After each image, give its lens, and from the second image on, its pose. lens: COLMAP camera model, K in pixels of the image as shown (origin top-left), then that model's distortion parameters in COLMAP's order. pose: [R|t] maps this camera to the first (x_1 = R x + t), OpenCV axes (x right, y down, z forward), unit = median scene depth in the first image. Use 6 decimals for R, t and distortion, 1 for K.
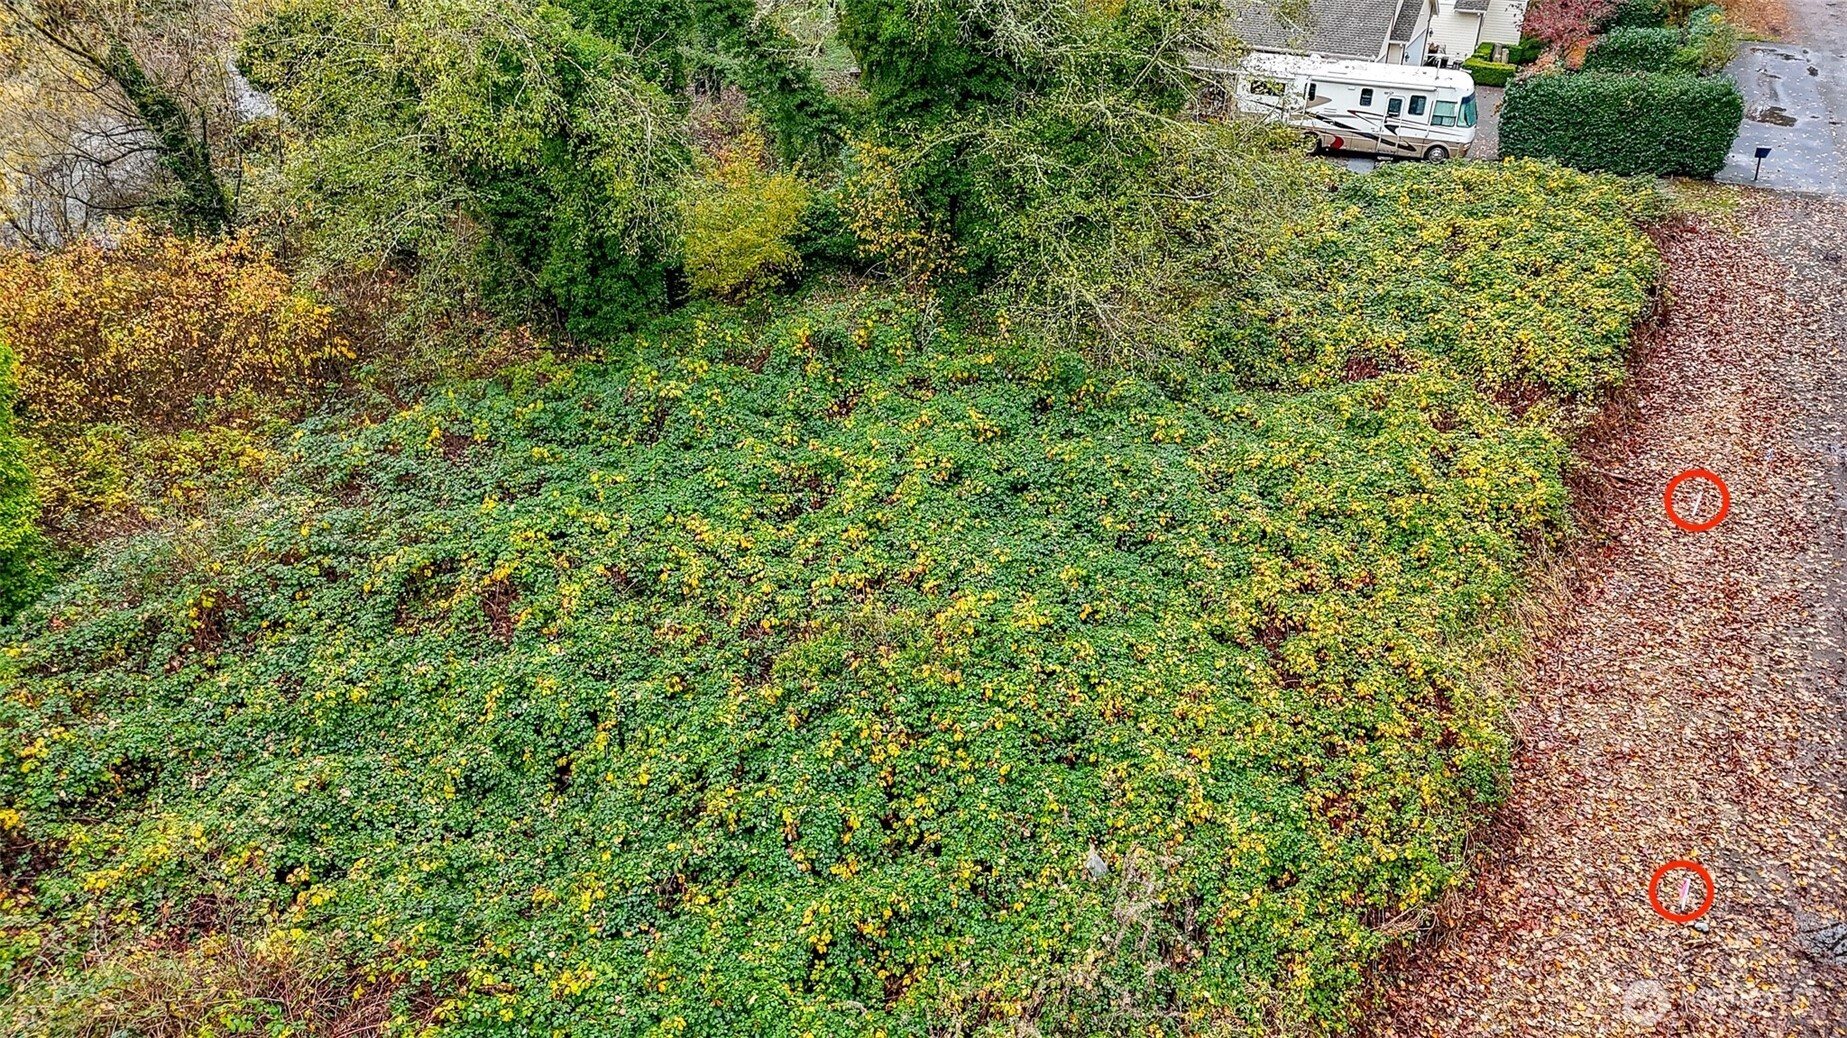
lens RADIAL K [[1436.8, 0, 923.0], [0, 1436.8, 474.2], [0, 0, 1]] dist [0.106803, -0.109567]
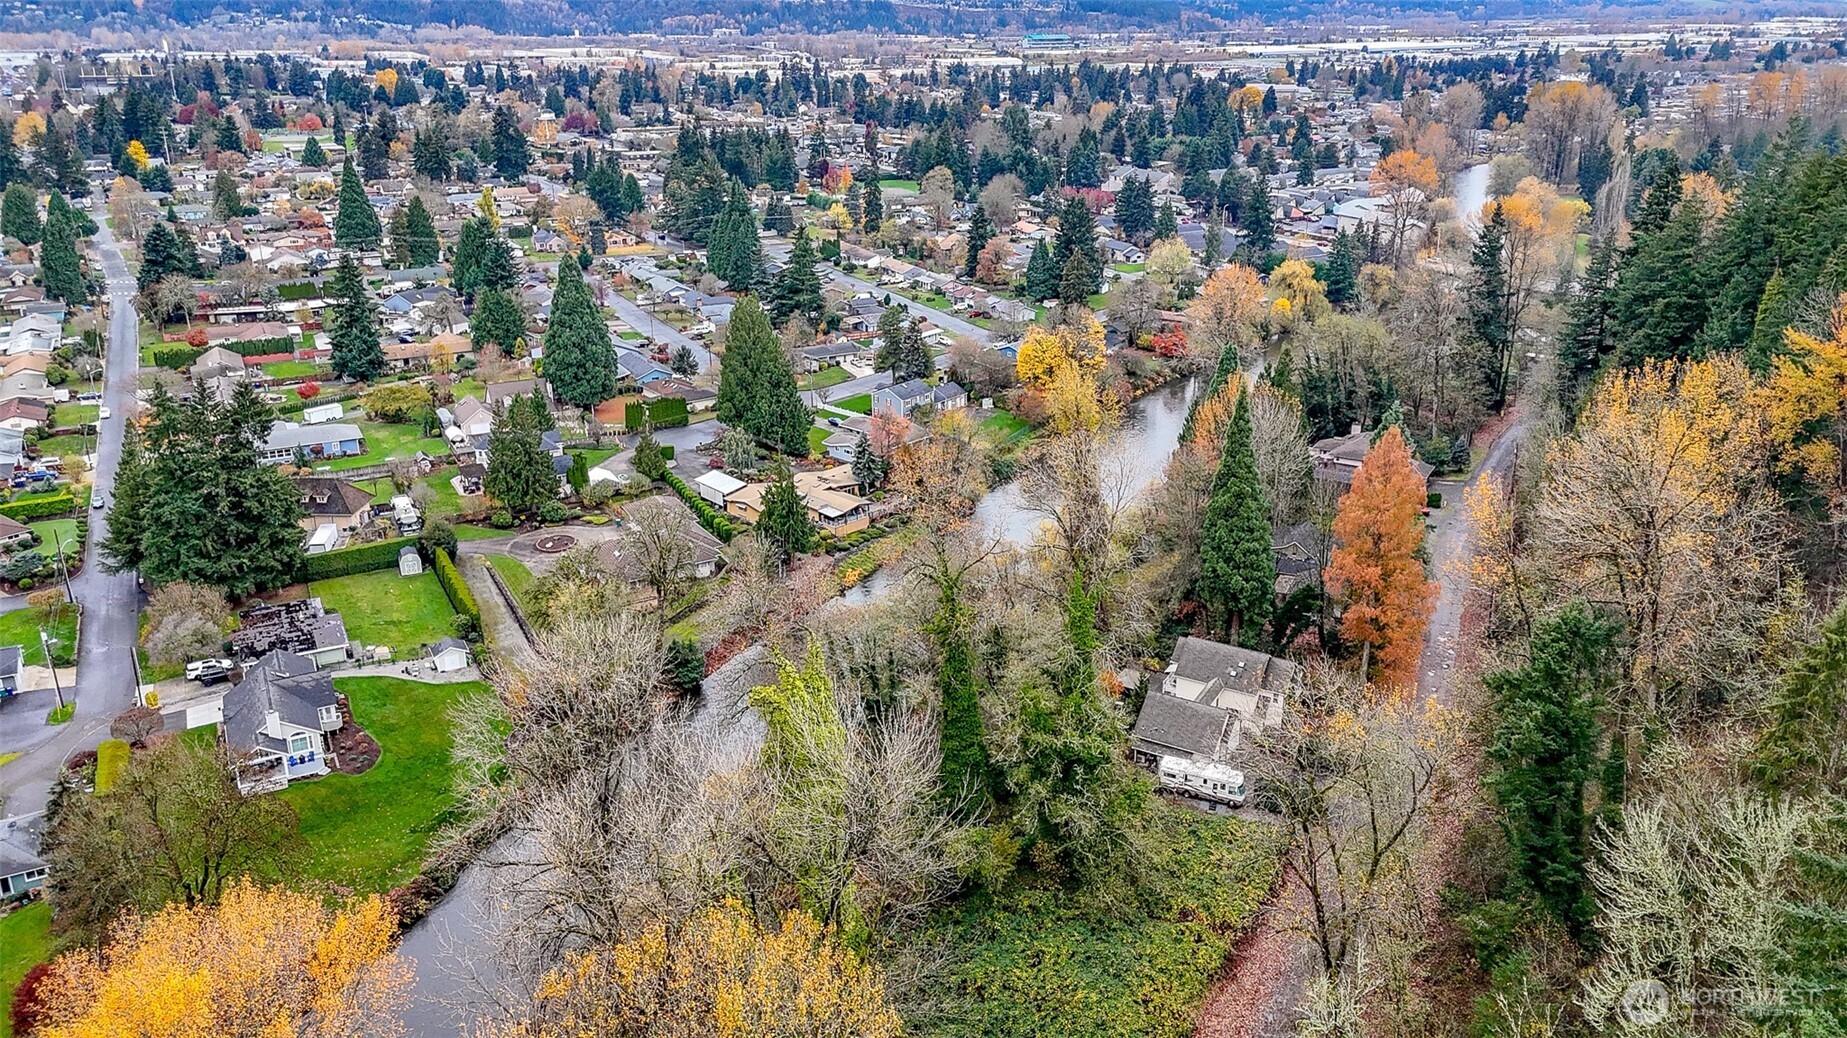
lens RADIAL K [[1436.8, 0, 923.0], [0, 1436.8, 474.2], [0, 0, 1]] dist [0.106803, -0.109567]
pose [[0.999819, 0.007581, -0.017454, -0.299194], [-0.010728, 0.982124, -0.187928, -0.491046], [0.015718, 0.188081, 0.982028, -2.891905]]
